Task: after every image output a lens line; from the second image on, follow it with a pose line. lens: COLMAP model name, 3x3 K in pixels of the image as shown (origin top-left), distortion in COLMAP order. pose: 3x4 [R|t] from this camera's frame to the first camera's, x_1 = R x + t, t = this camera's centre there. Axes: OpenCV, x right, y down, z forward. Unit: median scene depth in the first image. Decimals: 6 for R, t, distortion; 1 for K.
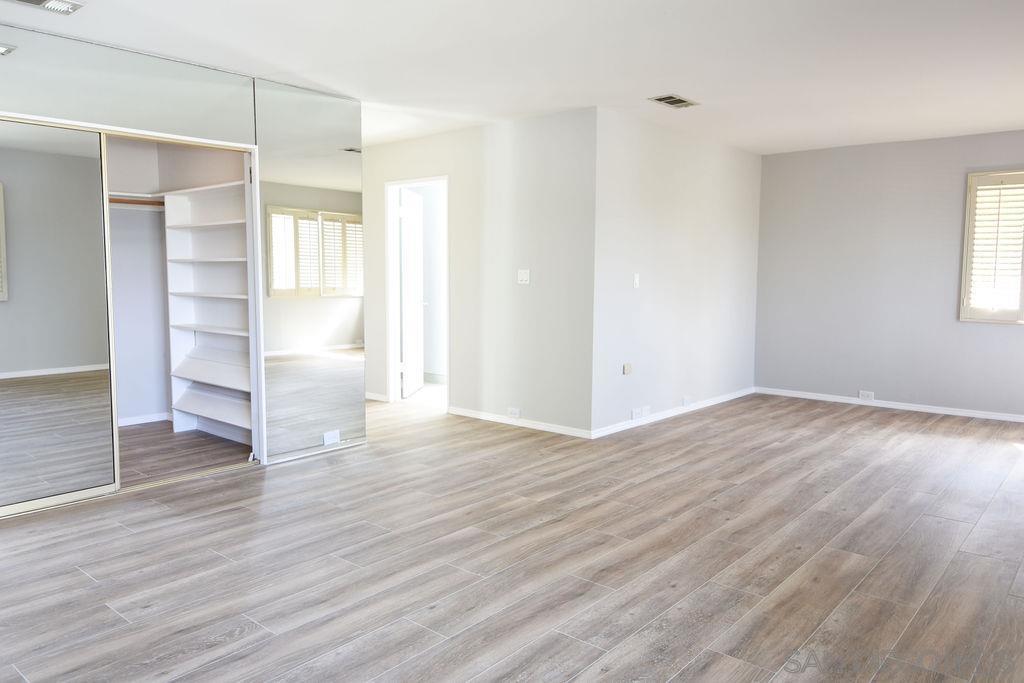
lens RADIAL K [[725.1, 0, 505.0], [0, 725.1, 332.1], [0, 0, 1]] dist [0.053304, -0.064042]
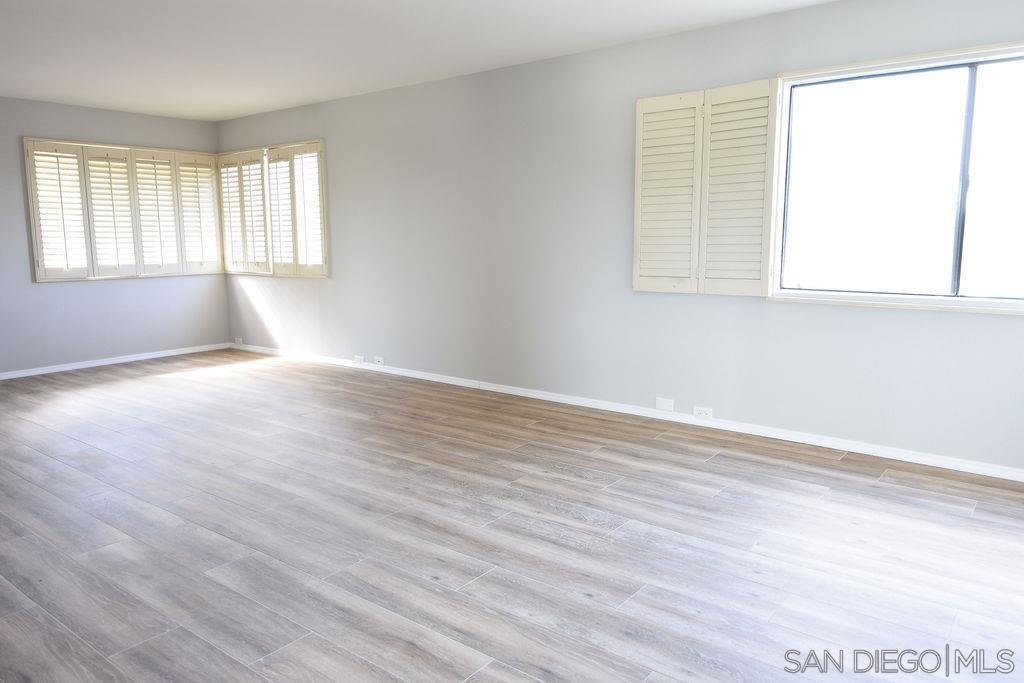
lens RADIAL K [[725.1, 0, 505.0], [0, 725.1, 332.1], [0, 0, 1]] dist [0.053304, -0.064042]
pose [[-0.037199, -0.141077, 0.989300, -0.973668], [0.092716, 0.985227, 0.143982, -0.075533], [-0.994997, 0.097080, -0.023569, 0.854363]]
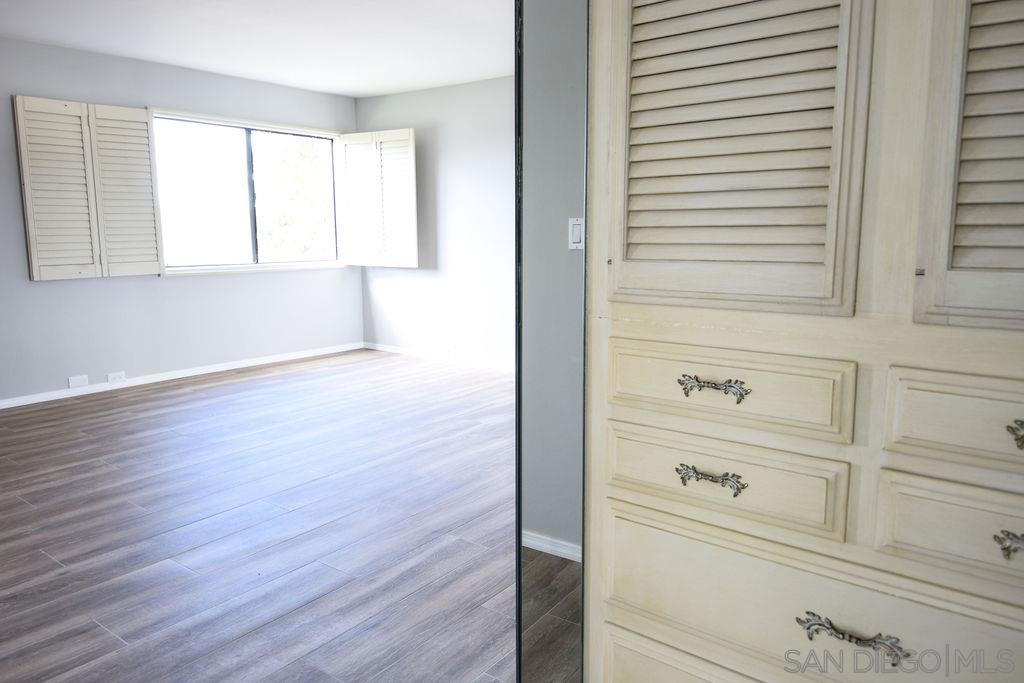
lens RADIAL K [[725.1, 0, 505.0], [0, 725.1, 332.1], [0, 0, 1]] dist [0.053304, -0.064042]
pose [[-0.998372, 0.007896, -0.056492, -0.325429], [-0.005374, 0.972950, 0.230953, -0.189899], [0.056788, 0.230880, -0.971324, 2.286549]]
